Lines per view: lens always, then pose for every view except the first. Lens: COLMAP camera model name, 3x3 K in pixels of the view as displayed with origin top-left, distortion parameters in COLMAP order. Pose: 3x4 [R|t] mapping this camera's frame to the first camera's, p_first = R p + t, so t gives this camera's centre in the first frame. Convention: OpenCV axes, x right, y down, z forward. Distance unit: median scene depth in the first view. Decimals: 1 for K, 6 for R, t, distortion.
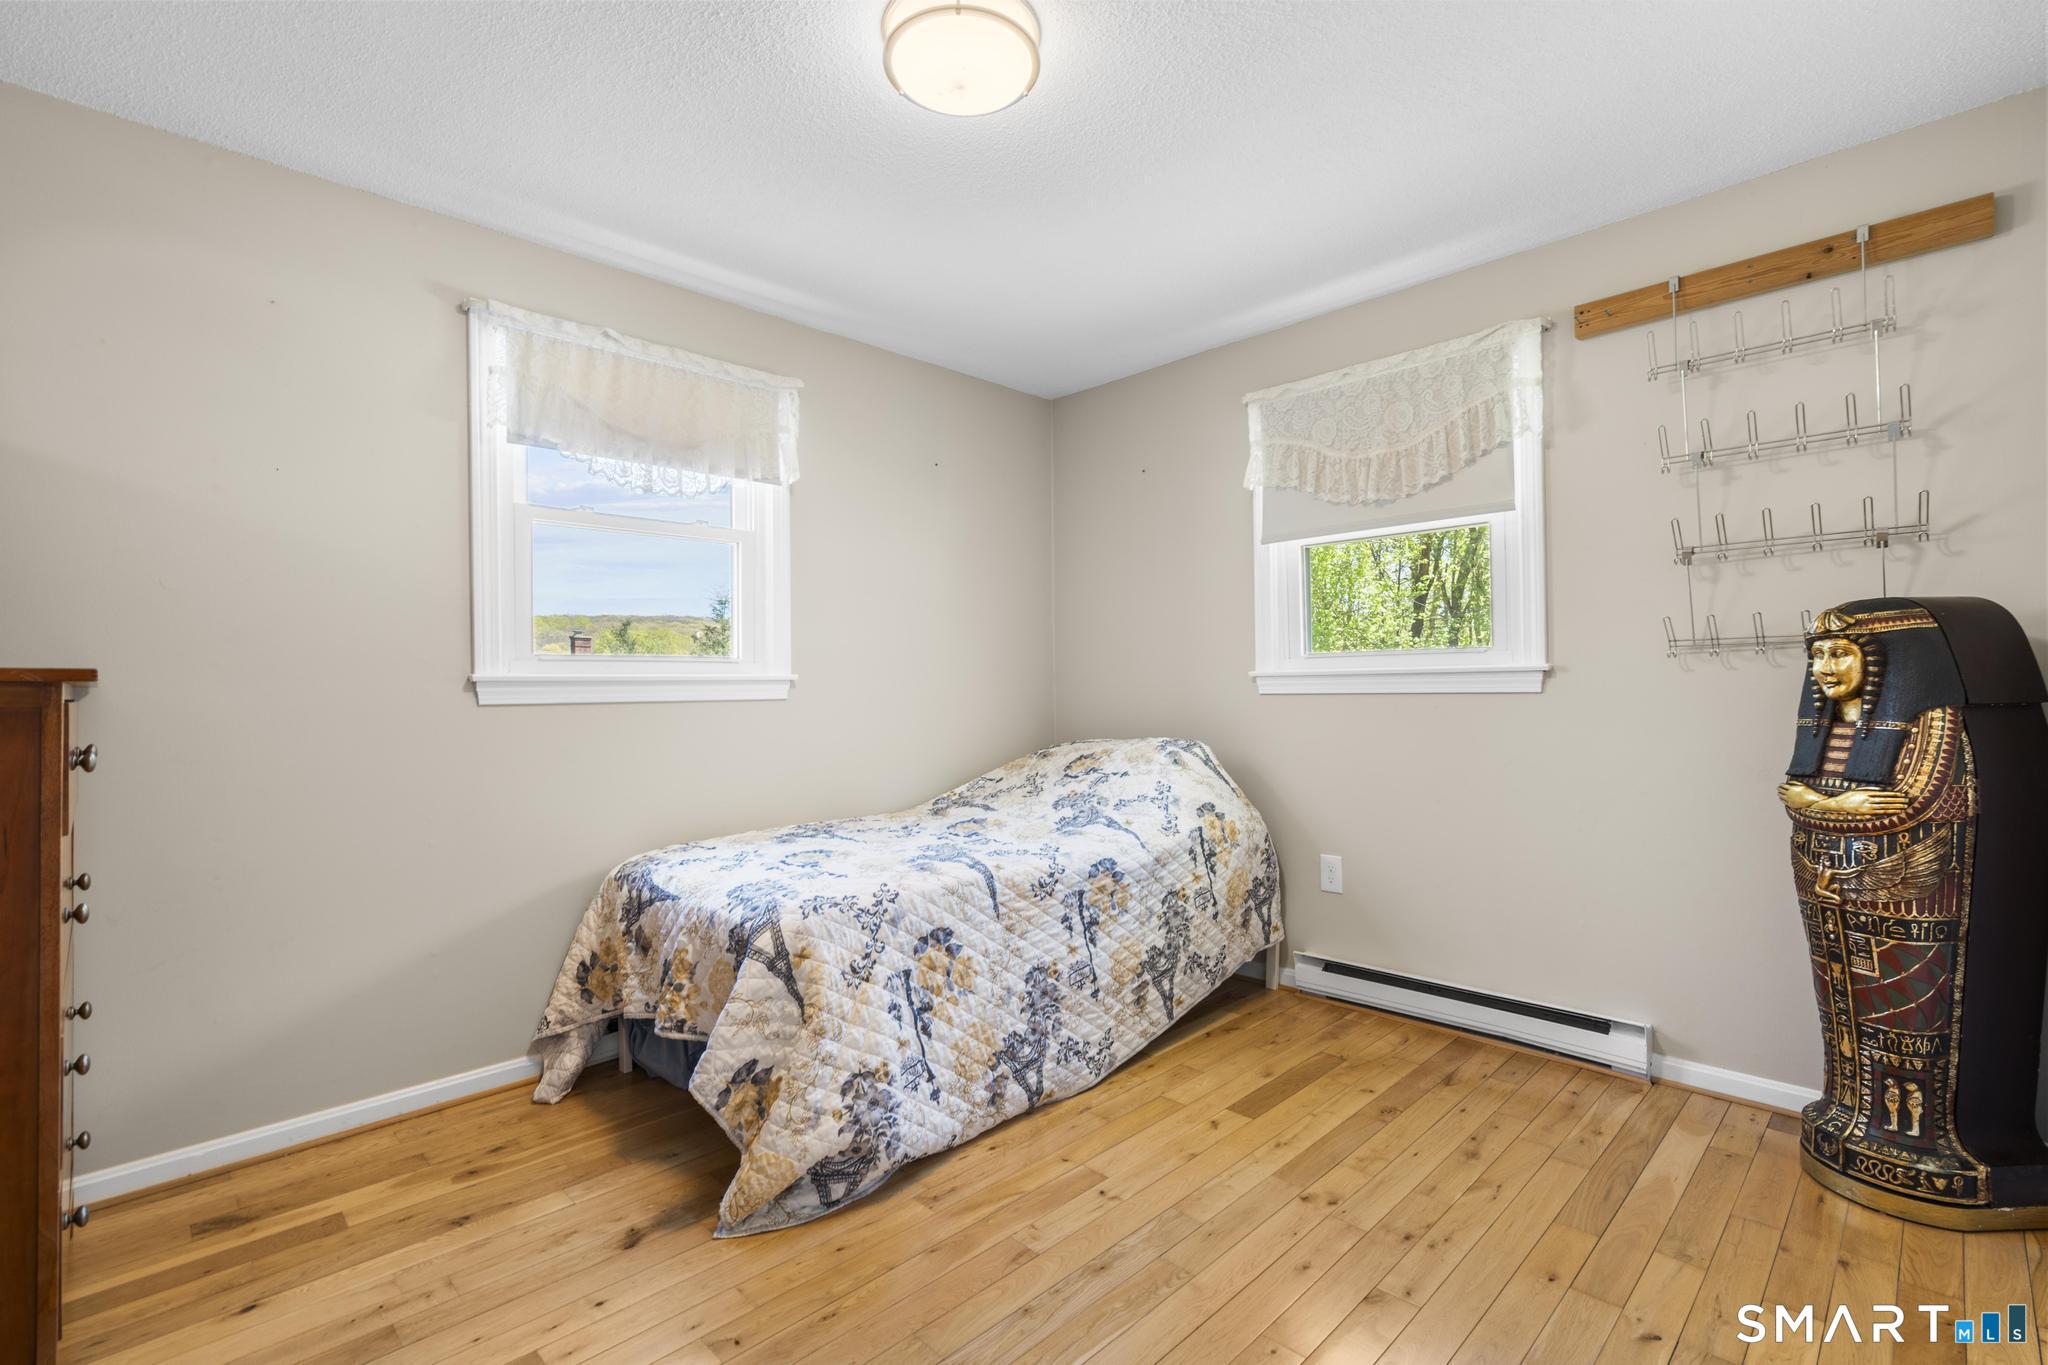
lens RADIAL K [[923.3, 0, 1030.2], [0, 923.3, 686.2], [0, 0, 1]] dist [-0.005423, 0.002549]
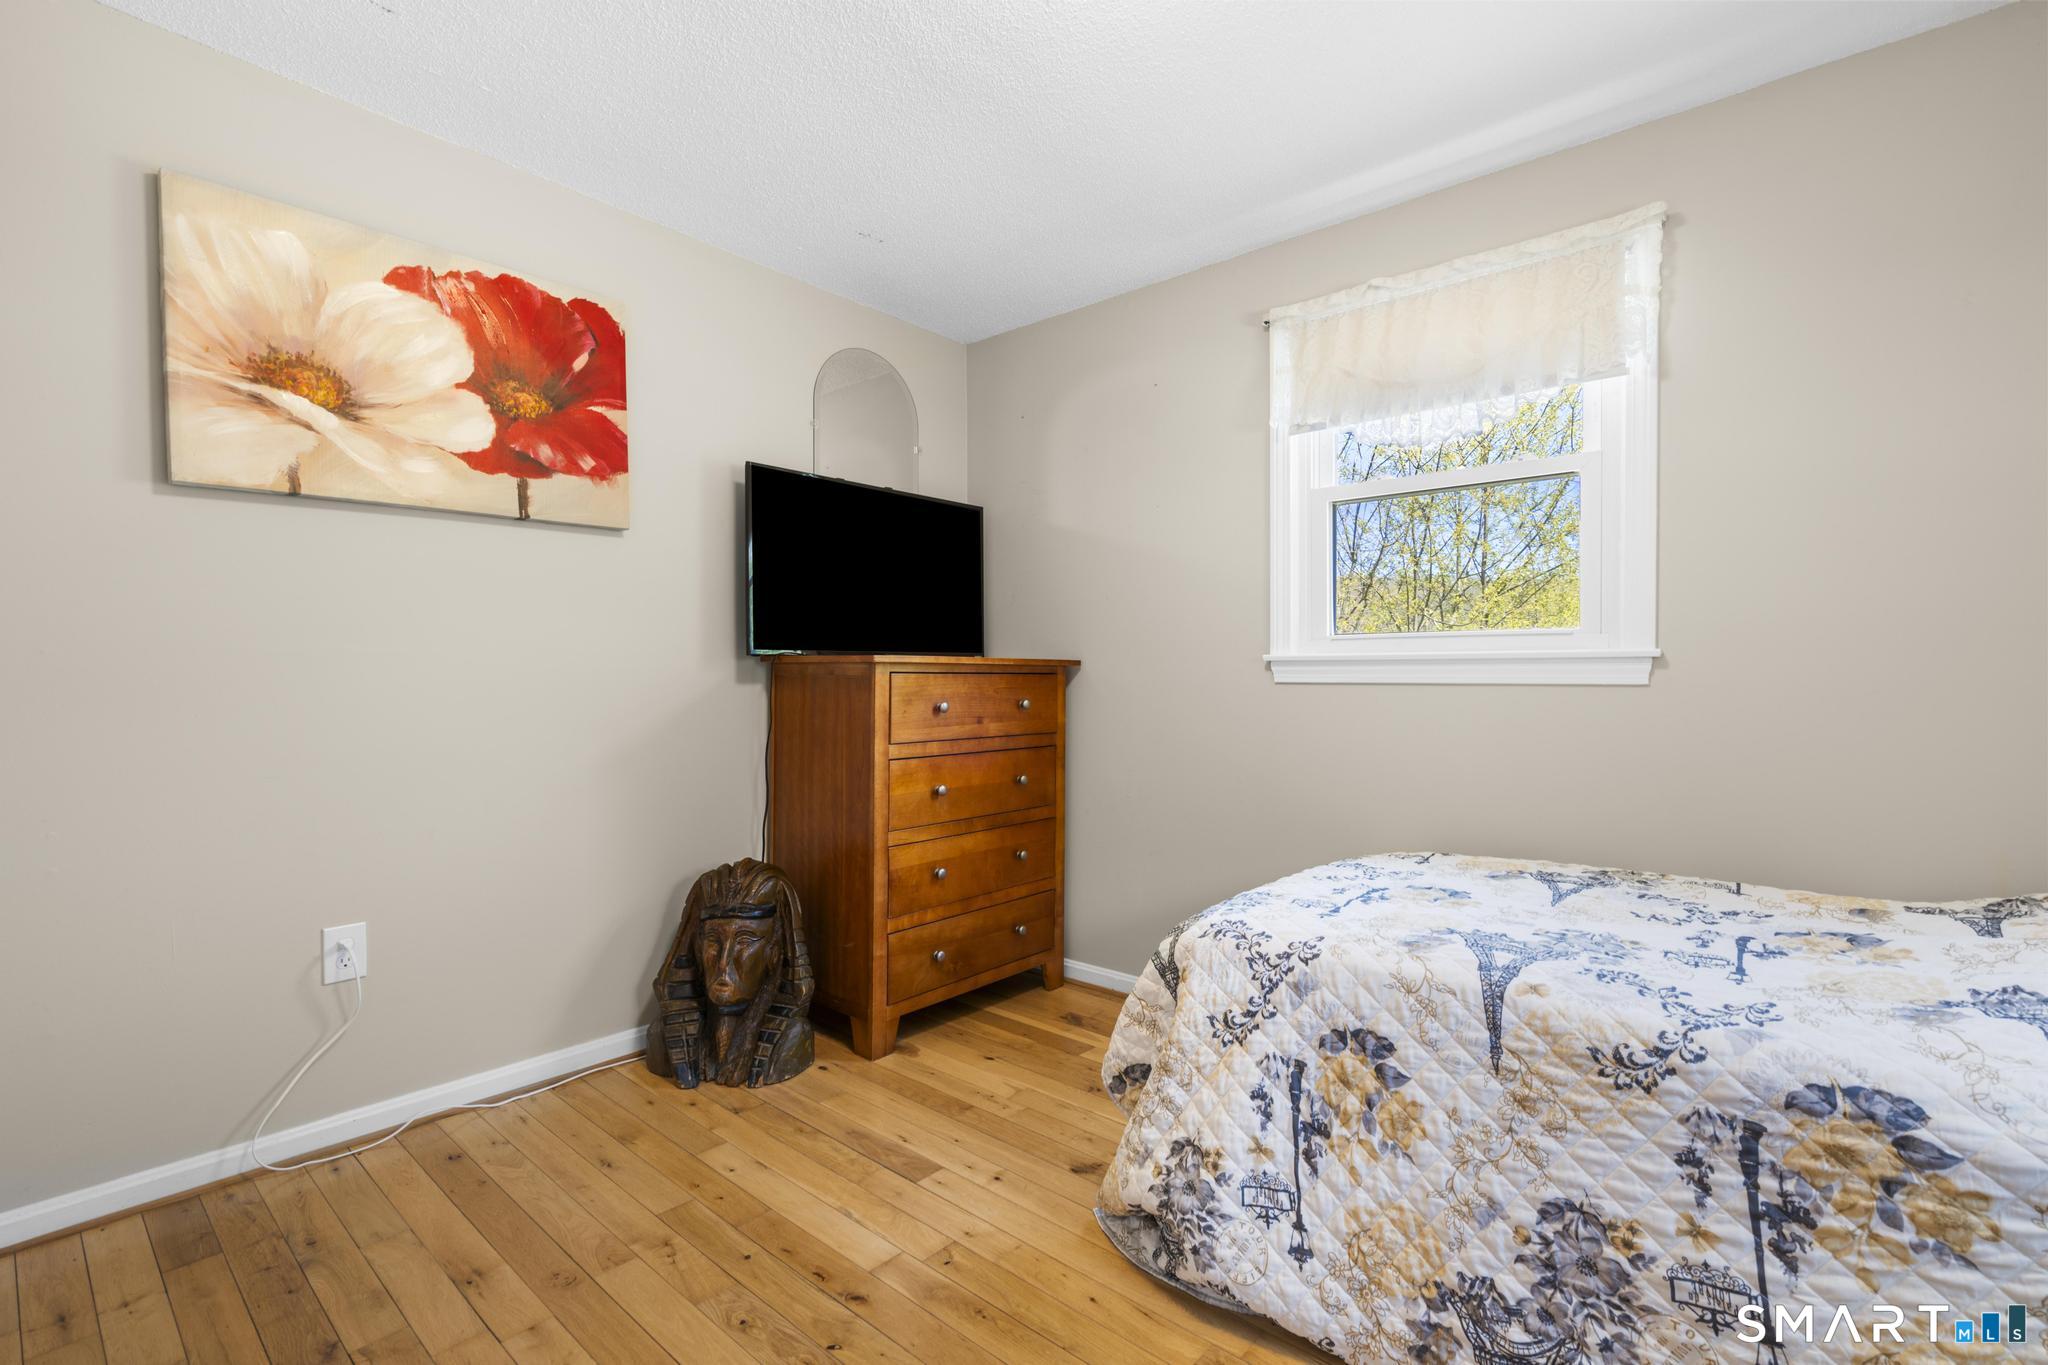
lens RADIAL K [[923.3, 0, 1030.4], [0, 923.3, 671.7], [0, 0, 1]] dist [-0.005423, 0.002549]
pose [[0.074712, 0.009008, -0.997164, 0.527393], [0.000642, 0.999959, 0.009082, -0.002223], [0.997205, -0.001318, 0.074703, 0.689237]]
